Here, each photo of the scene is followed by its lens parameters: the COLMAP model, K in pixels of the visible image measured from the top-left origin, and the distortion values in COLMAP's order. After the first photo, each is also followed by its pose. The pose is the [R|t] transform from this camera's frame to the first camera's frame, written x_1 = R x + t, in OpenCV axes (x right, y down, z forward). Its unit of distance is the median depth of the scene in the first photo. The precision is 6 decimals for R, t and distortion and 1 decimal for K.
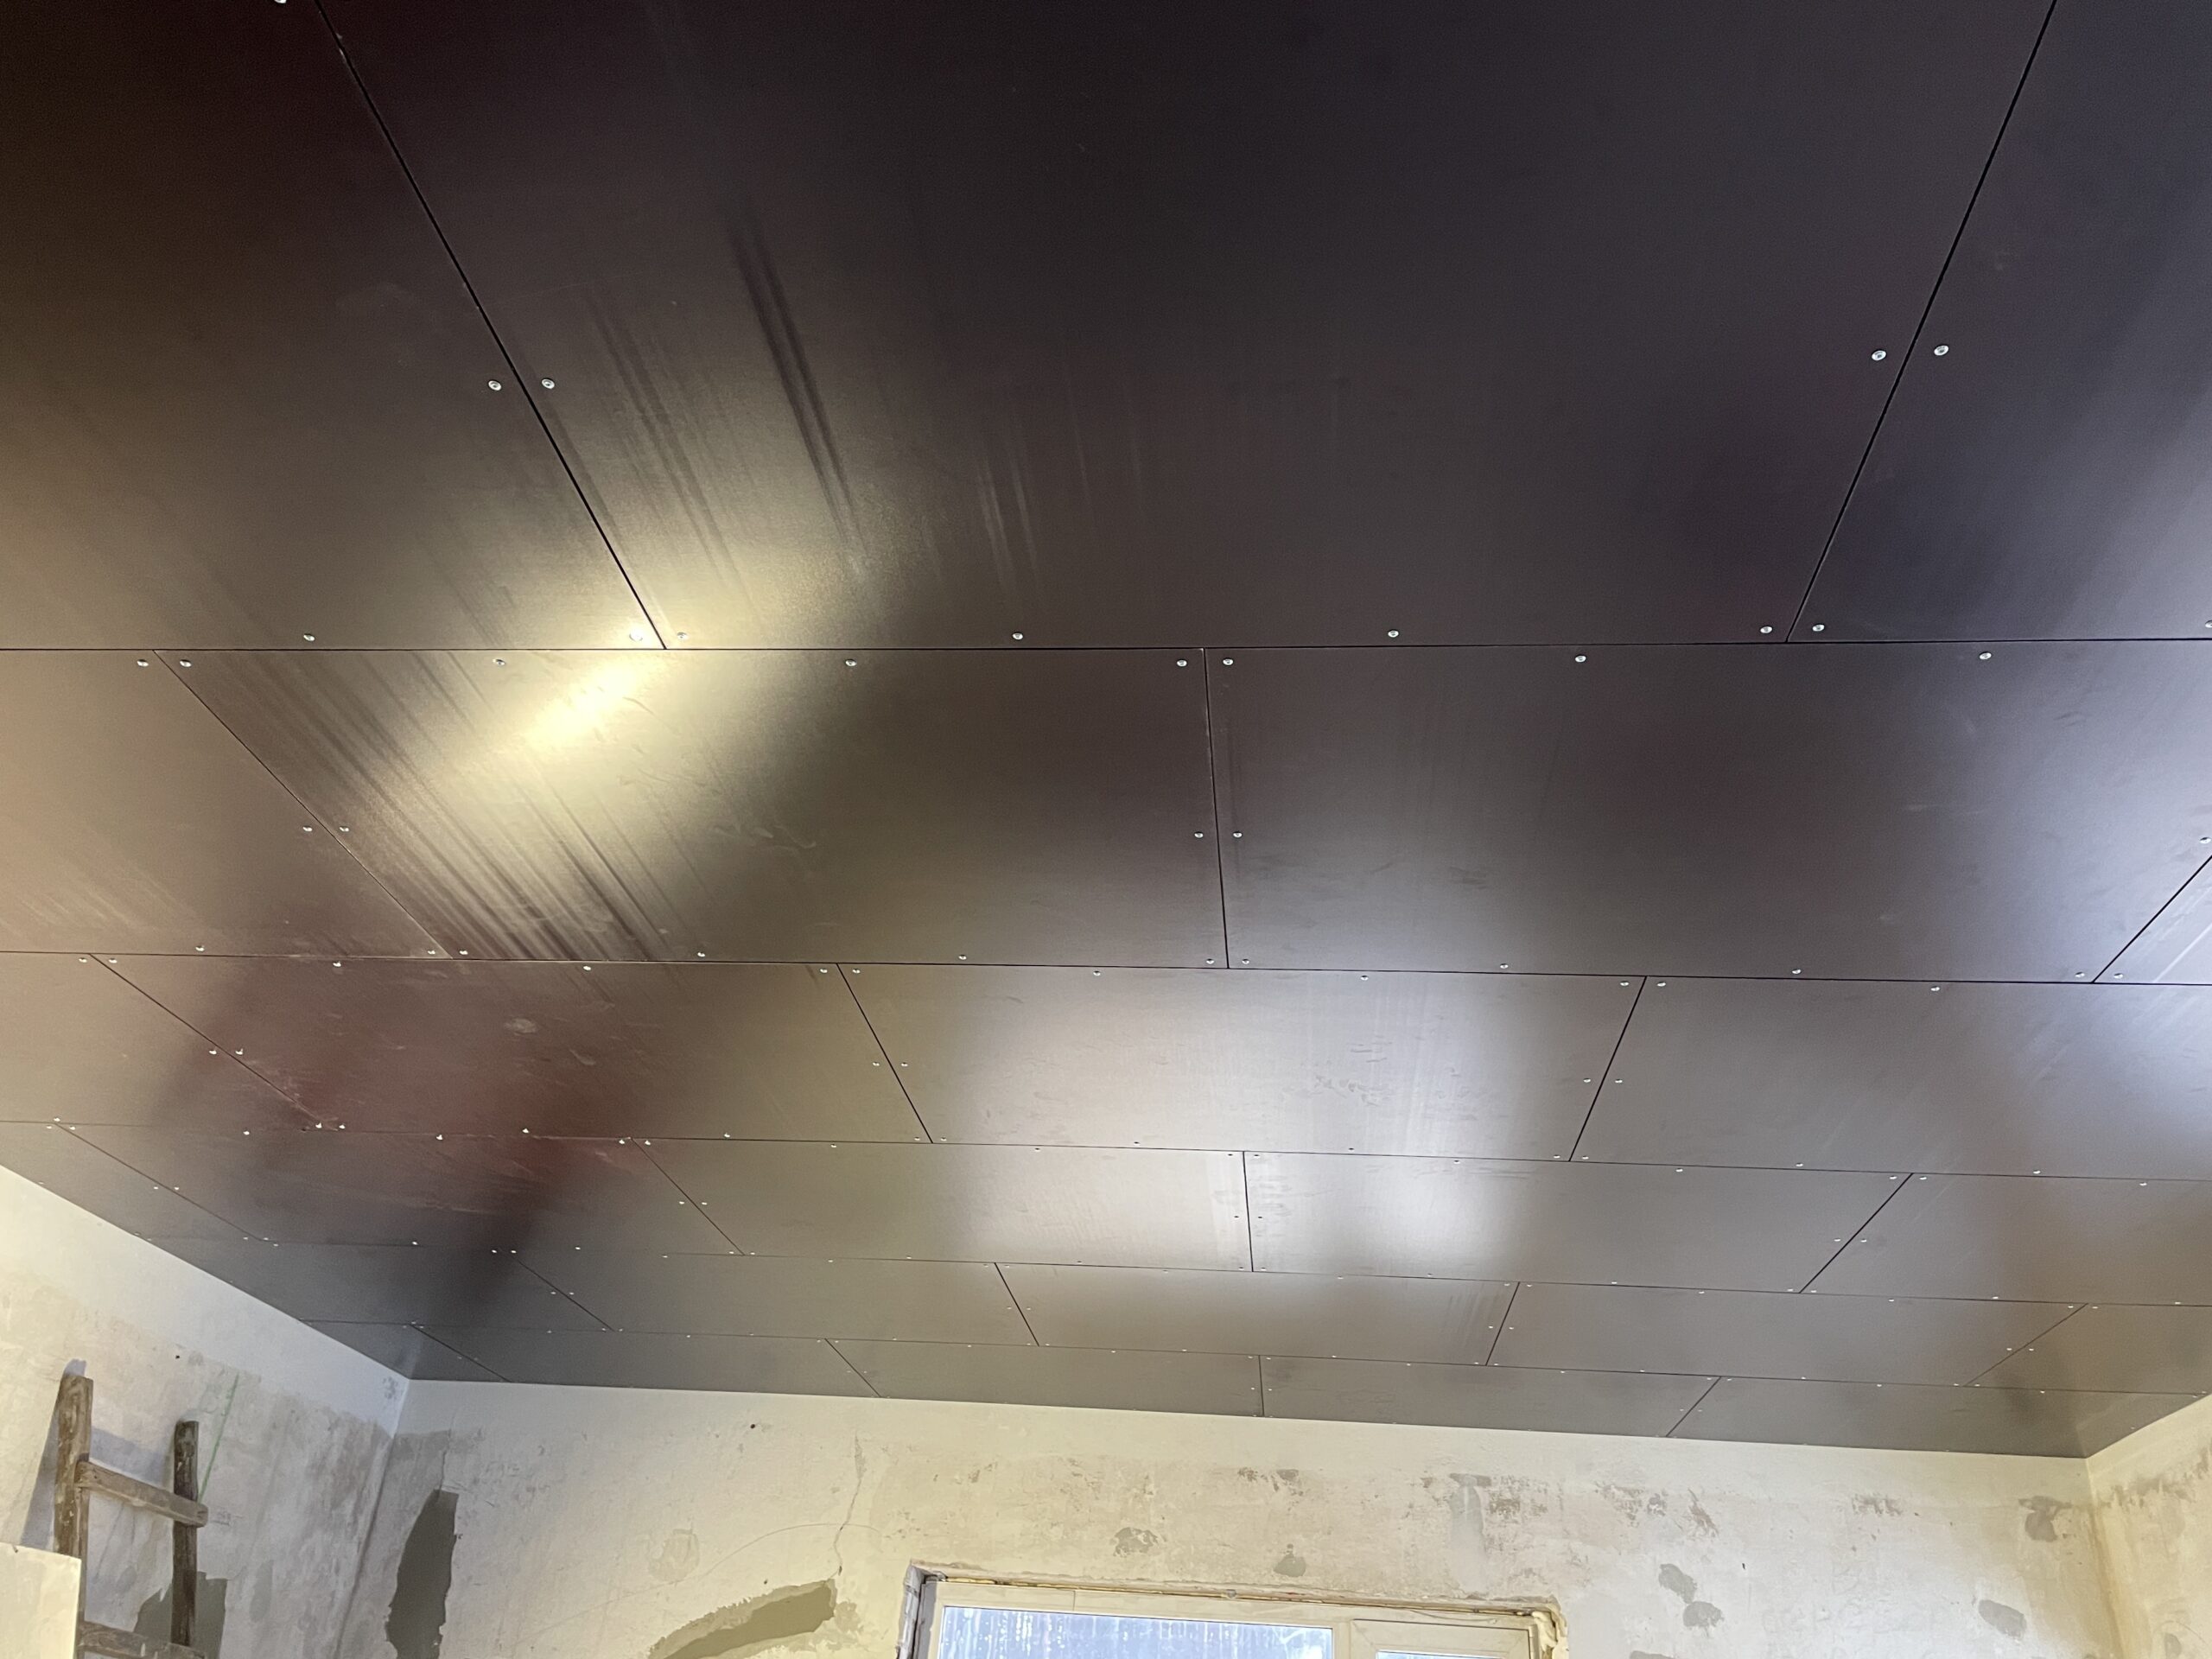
lens RADIAL K [[1641.4, 0, 1131.4], [0, 1641.4, 827.9], [0, 0, 1]] dist [0.083555, -0.101604]
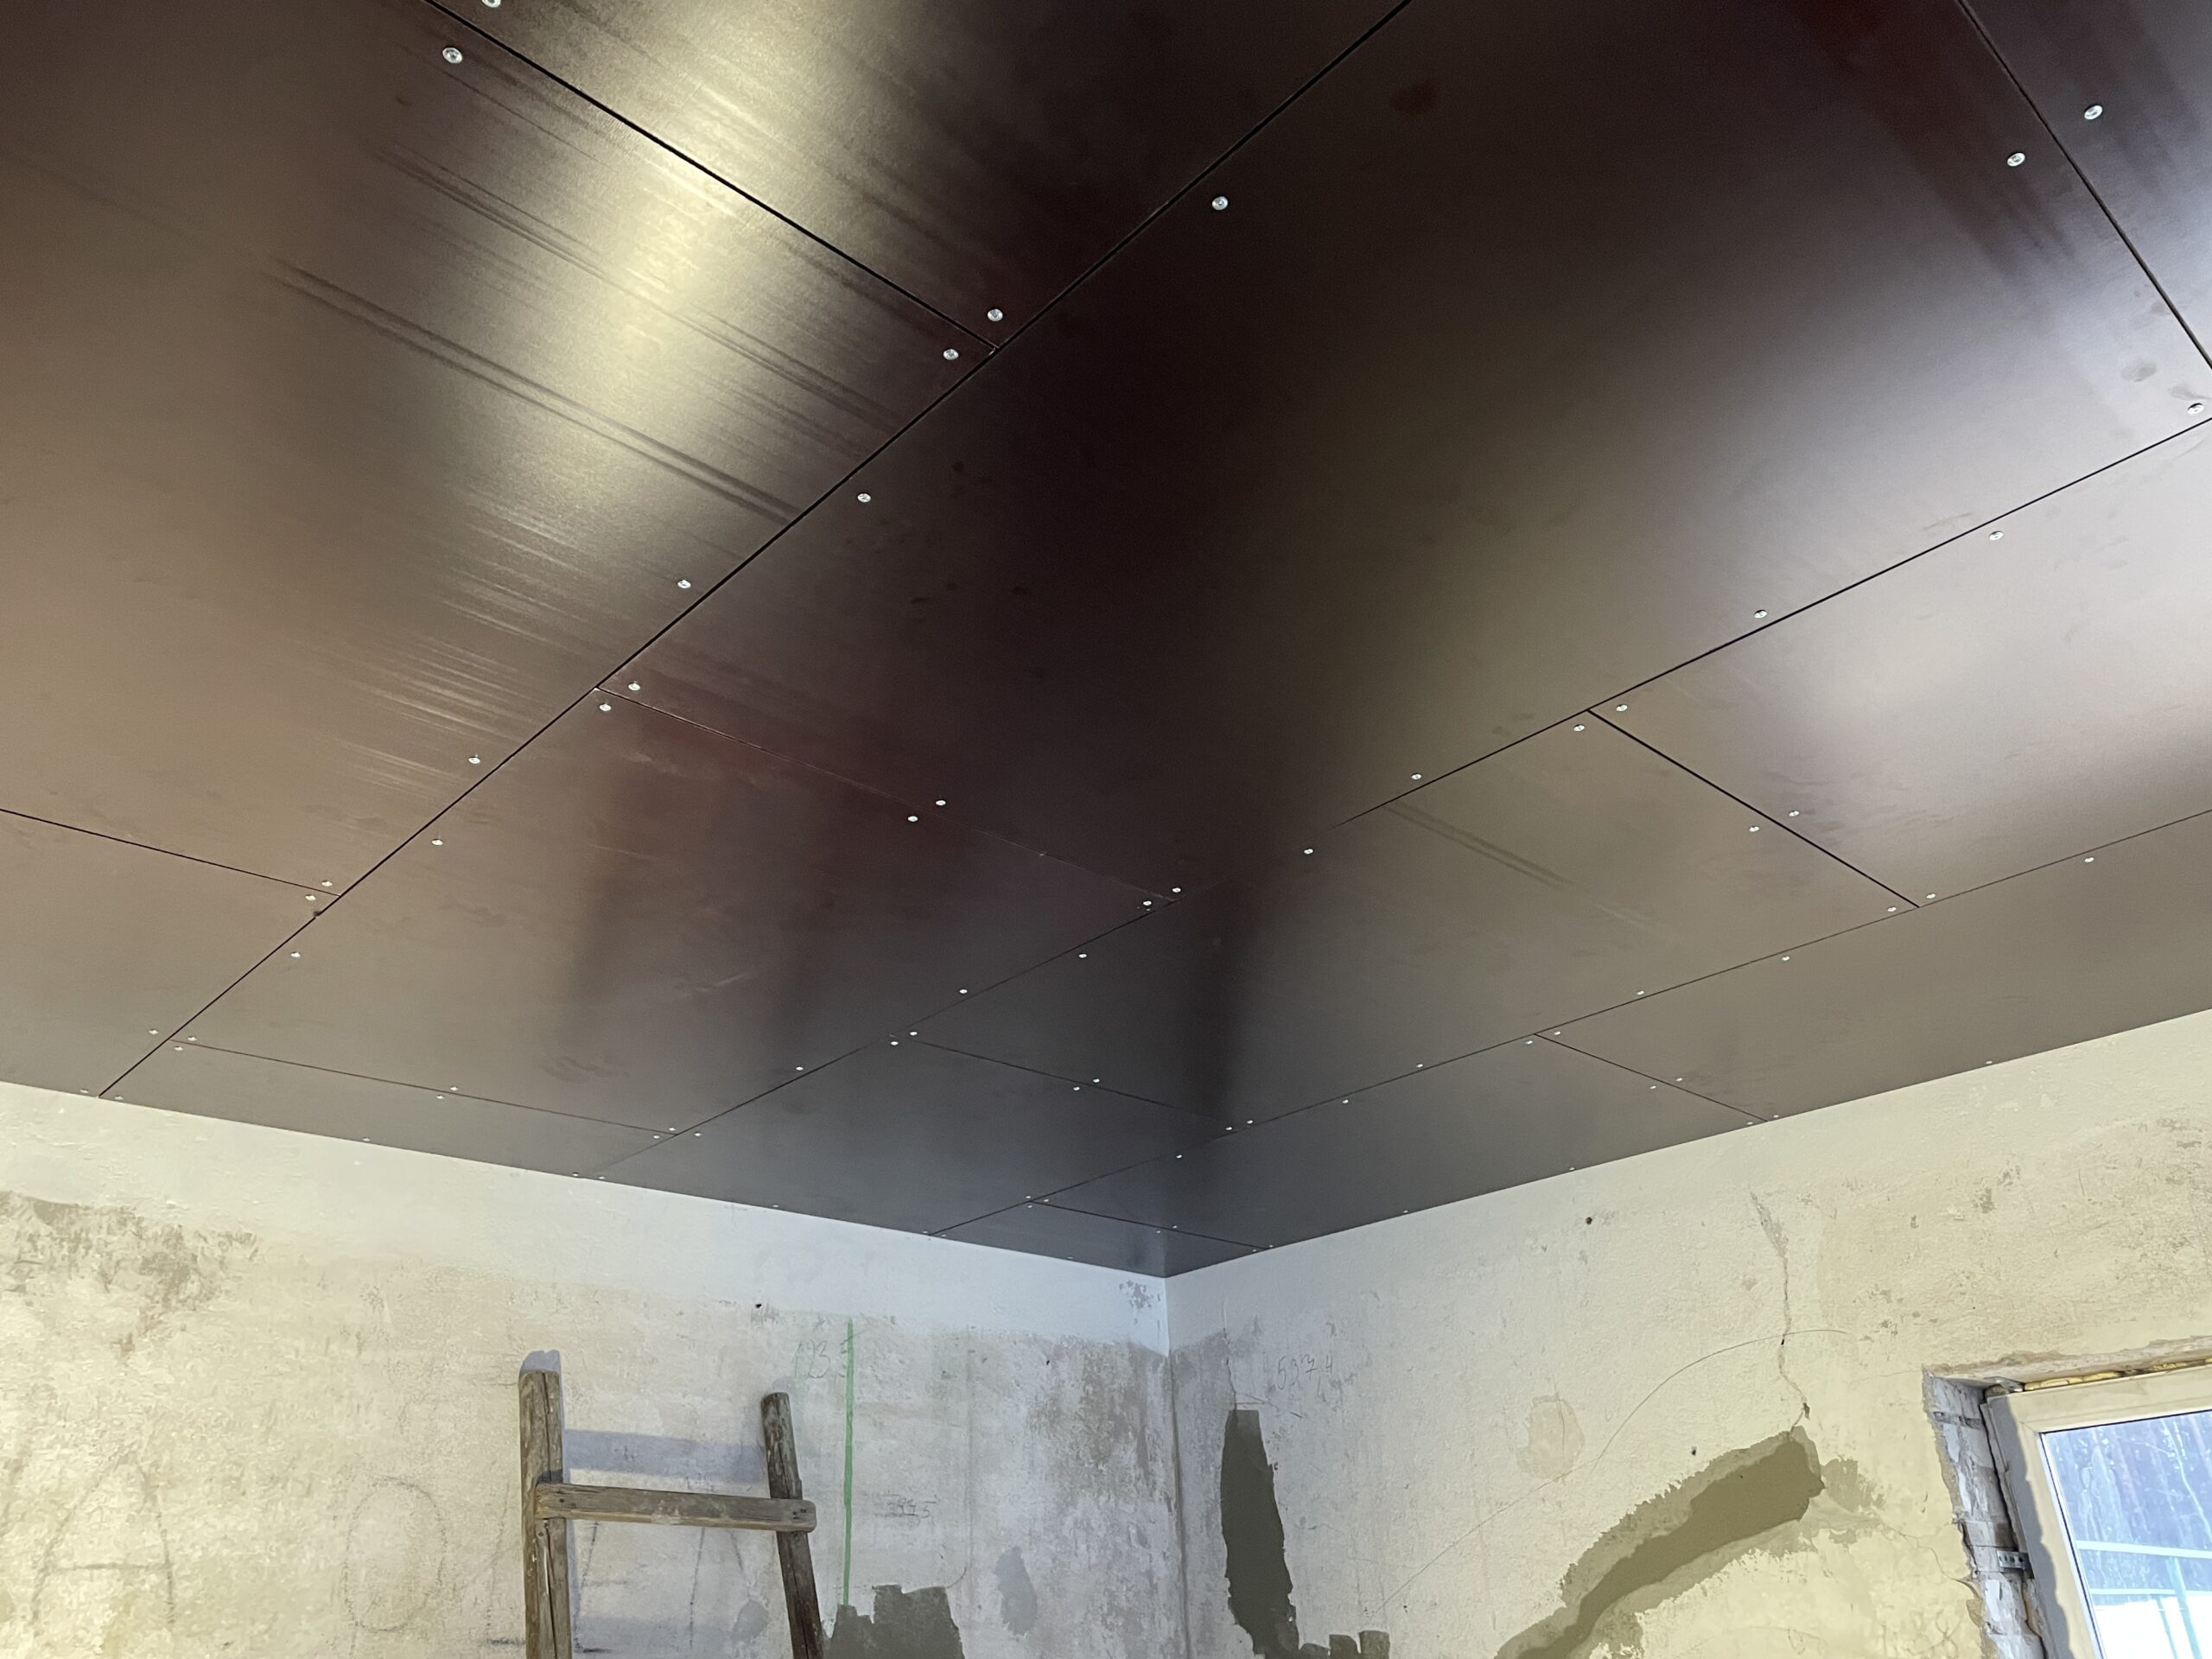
lens RADIAL K [[1641.4, 0, 1131.4], [0, 1641.4, 827.9], [0, 0, 1]] dist [0.083555, -0.101604]
pose [[0.742362, -0.390184, -0.544660, 0.043598], [0.416389, 0.905554, -0.081190, 0.217846], [0.524898, -0.166518, 0.834718, 0.439224]]
